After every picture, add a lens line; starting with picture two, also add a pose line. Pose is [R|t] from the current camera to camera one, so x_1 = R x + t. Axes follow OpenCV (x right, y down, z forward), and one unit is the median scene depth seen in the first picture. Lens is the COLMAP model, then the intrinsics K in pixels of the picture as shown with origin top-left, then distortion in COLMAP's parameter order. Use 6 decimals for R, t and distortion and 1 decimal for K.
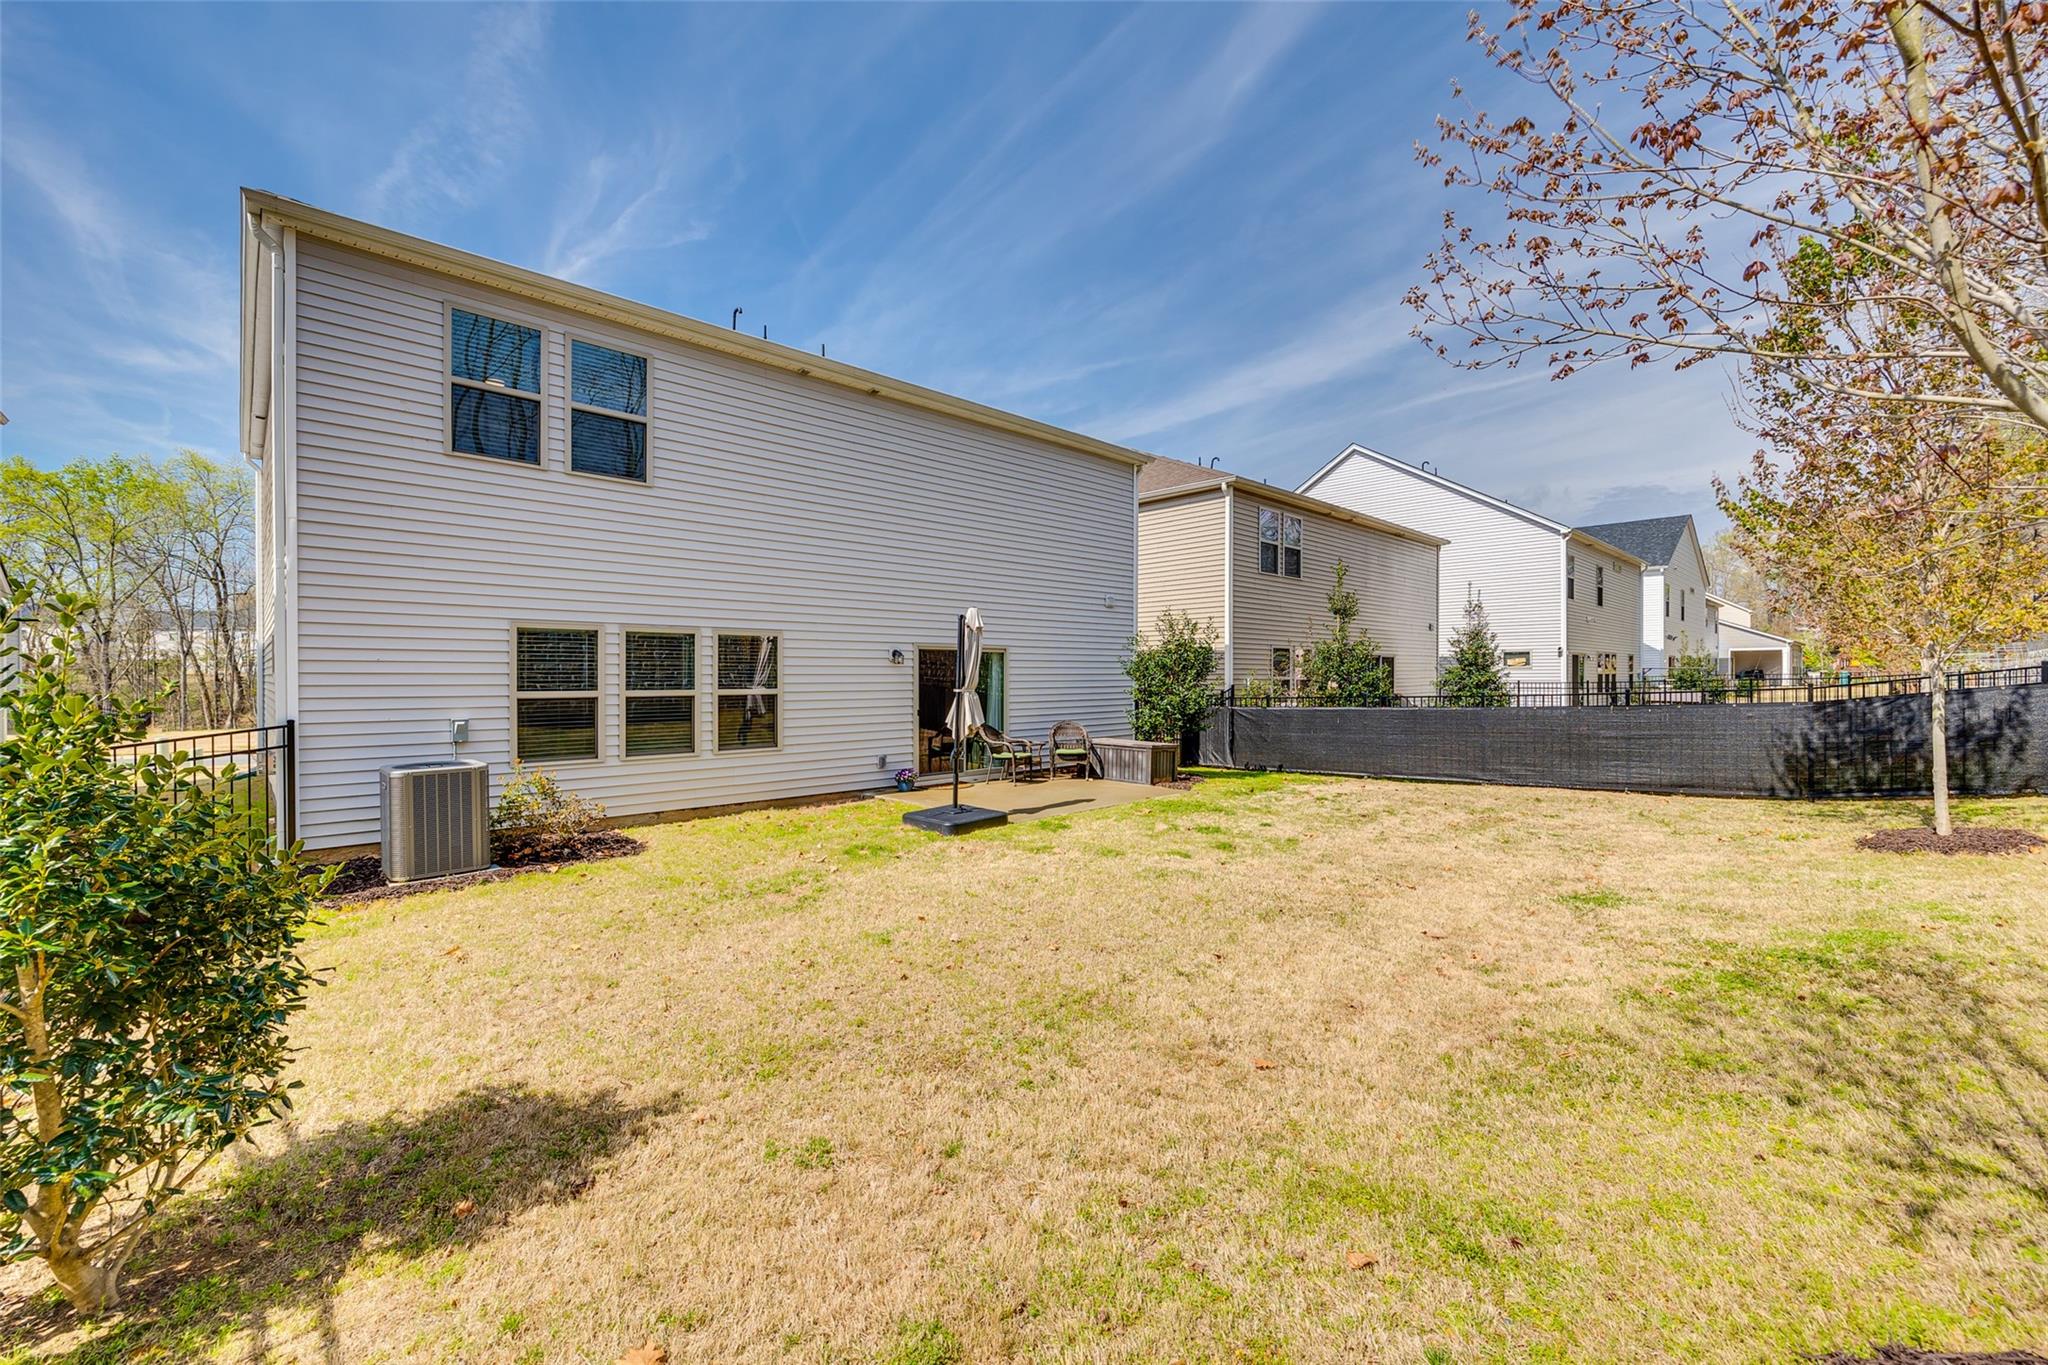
lens RADIAL K [[825.7, 0, 1028.4], [0, 825.7, 682.4], [0, 0, 1]] dist [-0.002064, 0.000322]
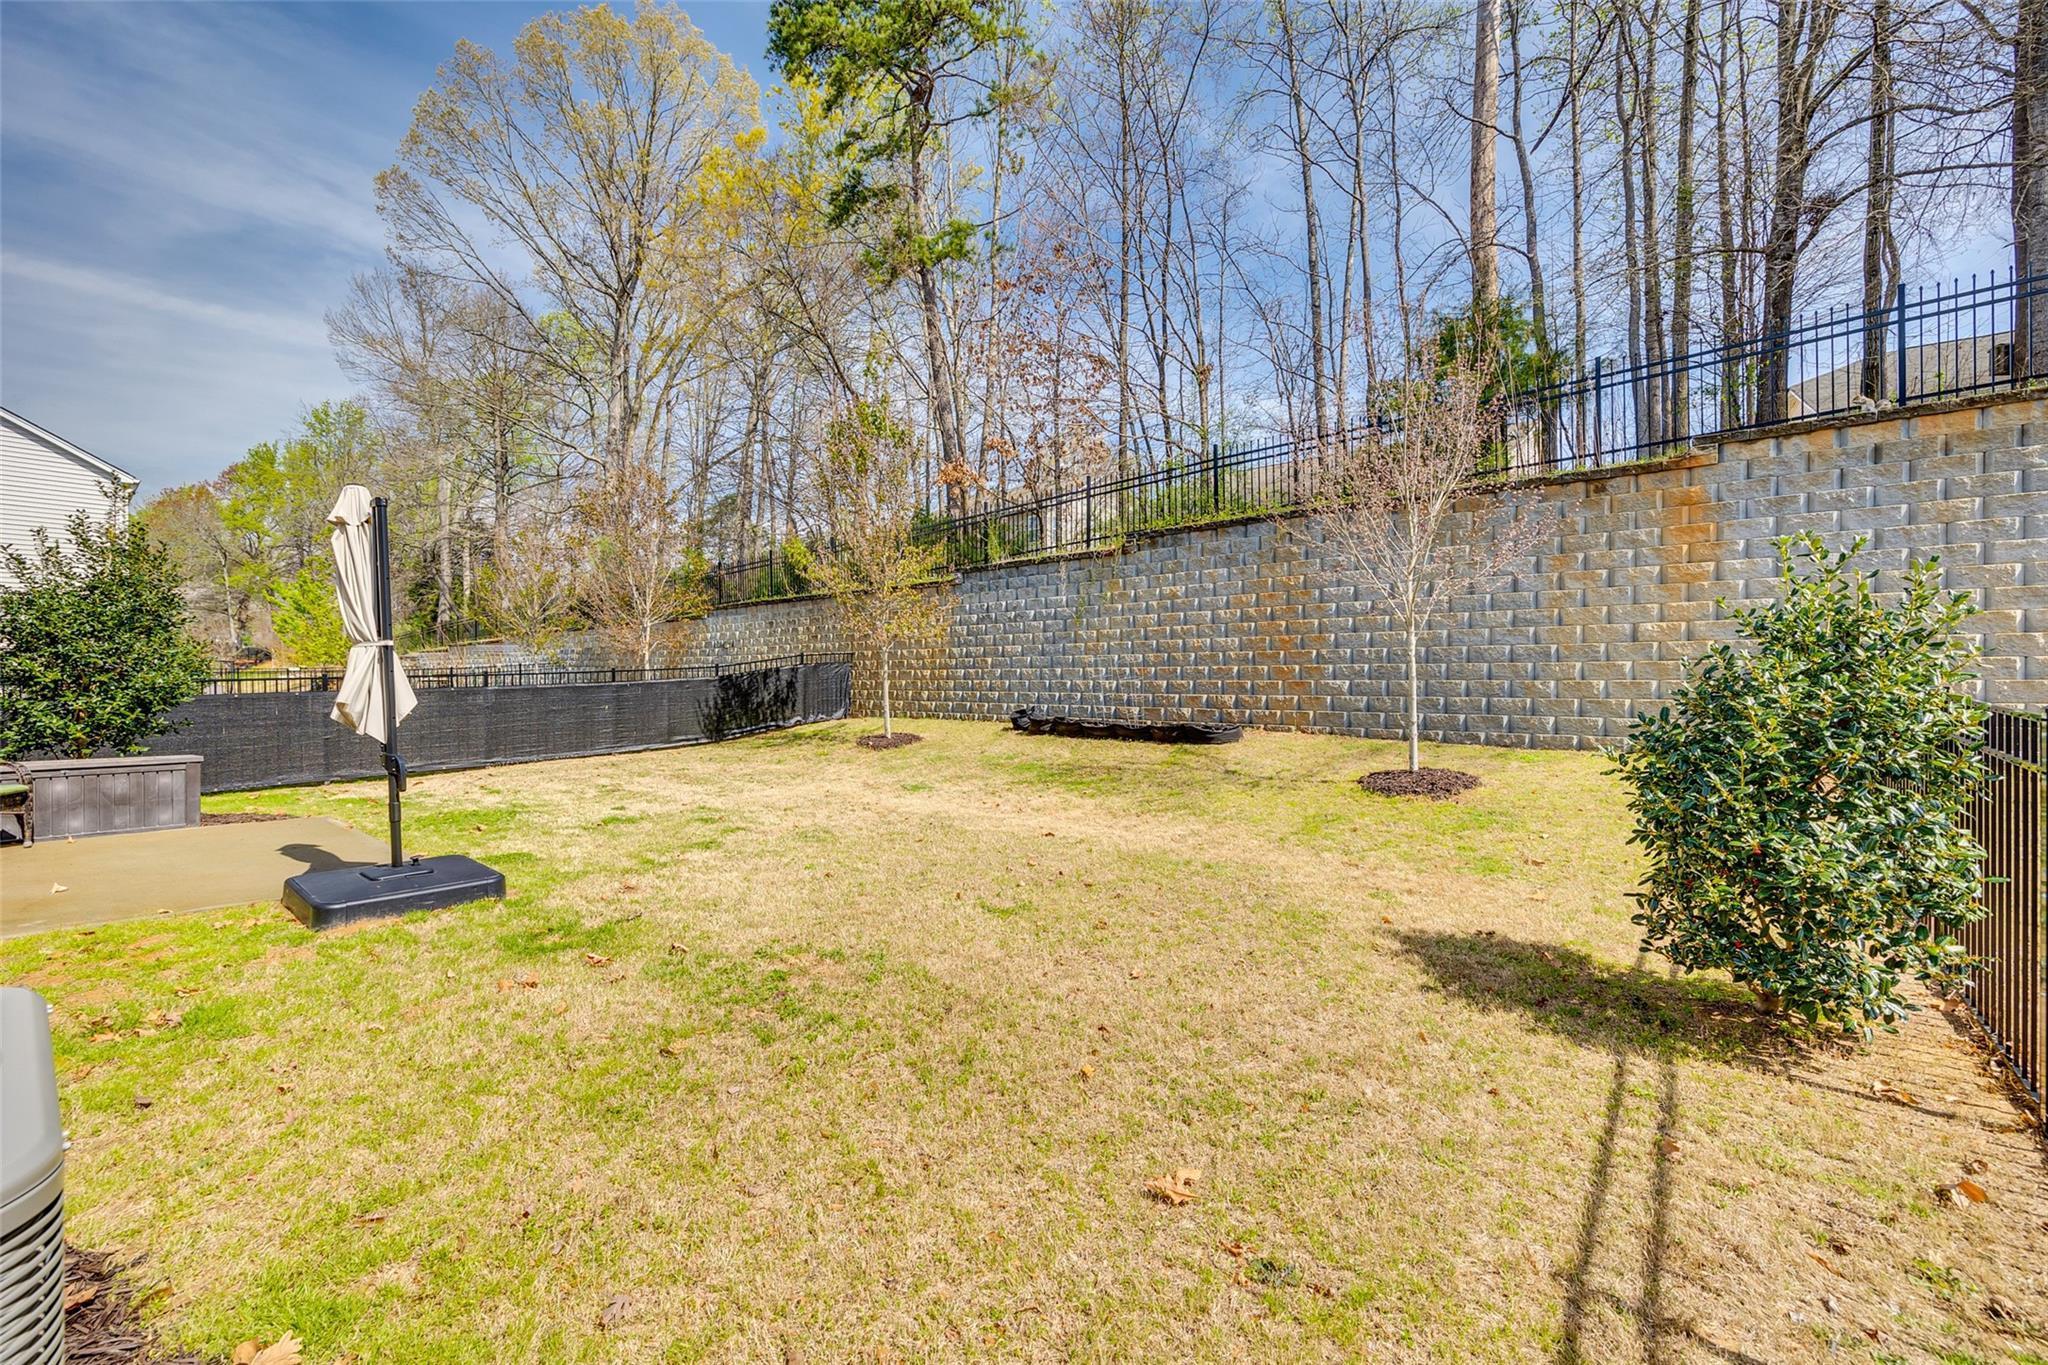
lens RADIAL K [[825.7, 0, 1028.4], [0, 825.7, 682.4], [0, 0, 1]] dist [-0.002064, 0.000322]
pose [[-0.107649, -0.005227, 0.994175, -0.520461], [0.005027, 0.999971, 0.005802, 0.025397], [-0.994176, 0.005622, -0.107620, 0.523522]]
